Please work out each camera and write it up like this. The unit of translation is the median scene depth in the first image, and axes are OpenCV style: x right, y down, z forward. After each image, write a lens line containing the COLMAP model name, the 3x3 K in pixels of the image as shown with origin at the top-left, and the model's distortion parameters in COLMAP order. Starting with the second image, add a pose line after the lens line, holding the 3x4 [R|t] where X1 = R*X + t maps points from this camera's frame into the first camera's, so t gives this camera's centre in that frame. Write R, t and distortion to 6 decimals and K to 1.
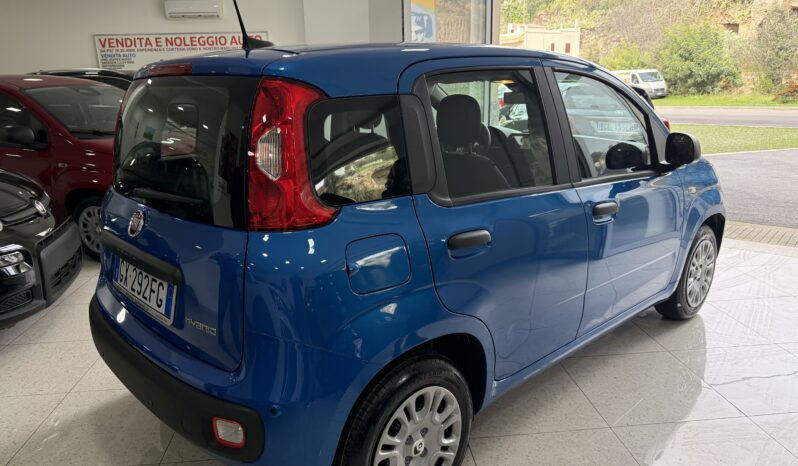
lens RADIAL K [[567.4, 0, 397.9], [0, 567.4, 233.9], [0, 0, 1]] dist [0.046579, -0.056794]
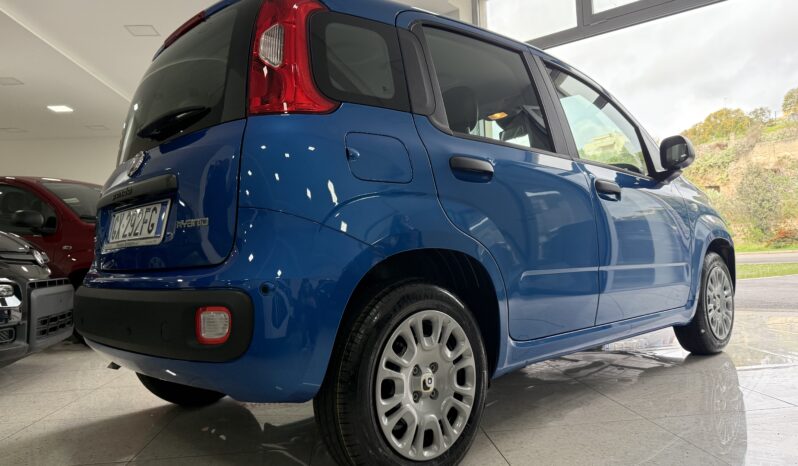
lens RADIAL K [[567.4, 0, 405.0], [0, 567.4, 236.0], [0, 0, 1]] dist [0.046579, -0.056794]
pose [[0.999675, -0.024938, 0.005270, 0.001278], [0.025363, 0.952782, -0.302595, 0.349895], [0.002525, 0.302631, 0.953105, 0.077866]]
